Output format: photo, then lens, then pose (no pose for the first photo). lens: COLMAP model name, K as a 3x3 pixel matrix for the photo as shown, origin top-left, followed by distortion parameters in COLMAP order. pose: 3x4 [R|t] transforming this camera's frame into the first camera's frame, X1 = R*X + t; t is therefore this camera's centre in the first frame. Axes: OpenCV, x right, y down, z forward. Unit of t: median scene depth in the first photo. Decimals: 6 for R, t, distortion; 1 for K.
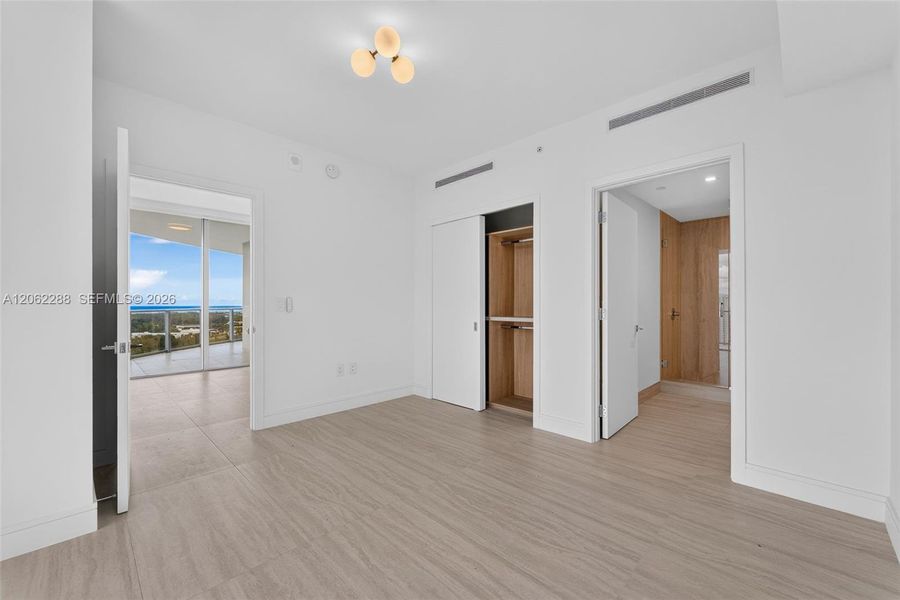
lens RADIAL K [[364.8, 0, 455.6], [0, 364.8, 304.0], [0, 0, 1]] dist [-0.003284, 0.000631]
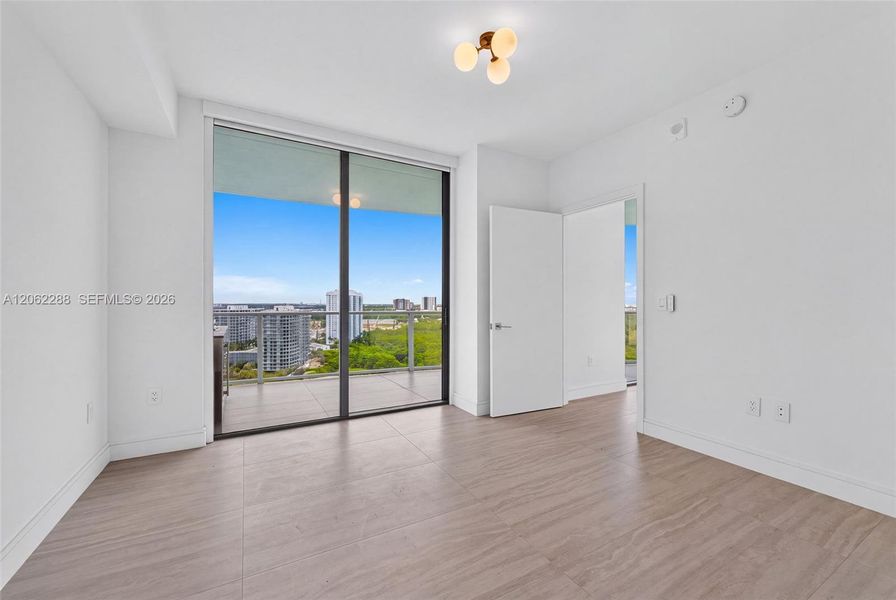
lens RADIAL K [[363.2, 0, 449.3], [0, 363.2, 301.9], [0, 0, 1]] dist [-0.003284, 0.000631]
pose [[-0.278891, 0.007253, -0.960295, 0.612052], [-0.003989, 0.999954, 0.008711, -0.007516], [0.960314, 0.006260, -0.278850, 0.907861]]
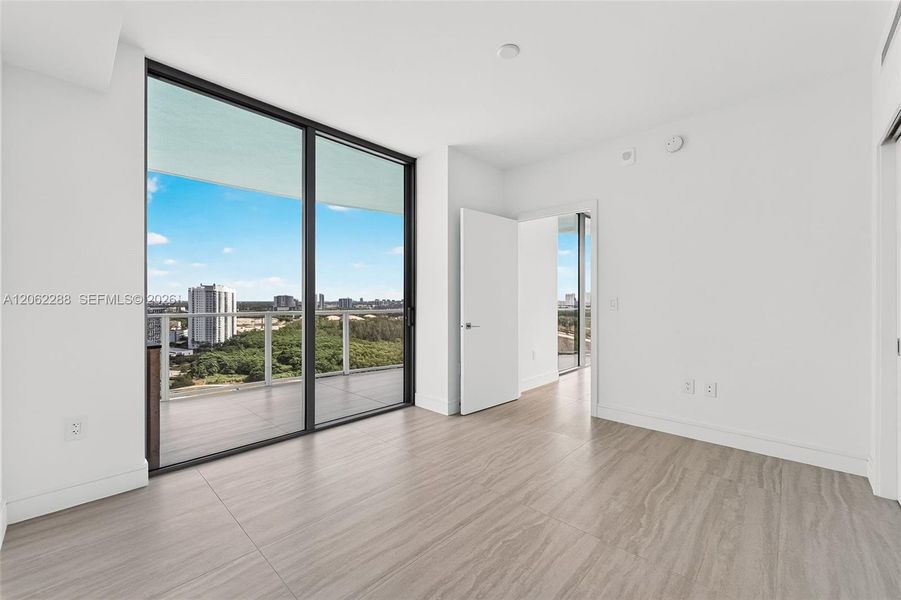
lens RADIAL K [[365.2, 0, 450.7], [0, 365.2, 299.1], [0, 0, 1]] dist [-0.003284, 0.000631]
pose [[0.026437, 0.006355, -0.999630, 0.648240], [-0.010669, 0.999925, 0.006075, -0.013414], [0.999594, 0.010504, 0.026503, 0.620361]]
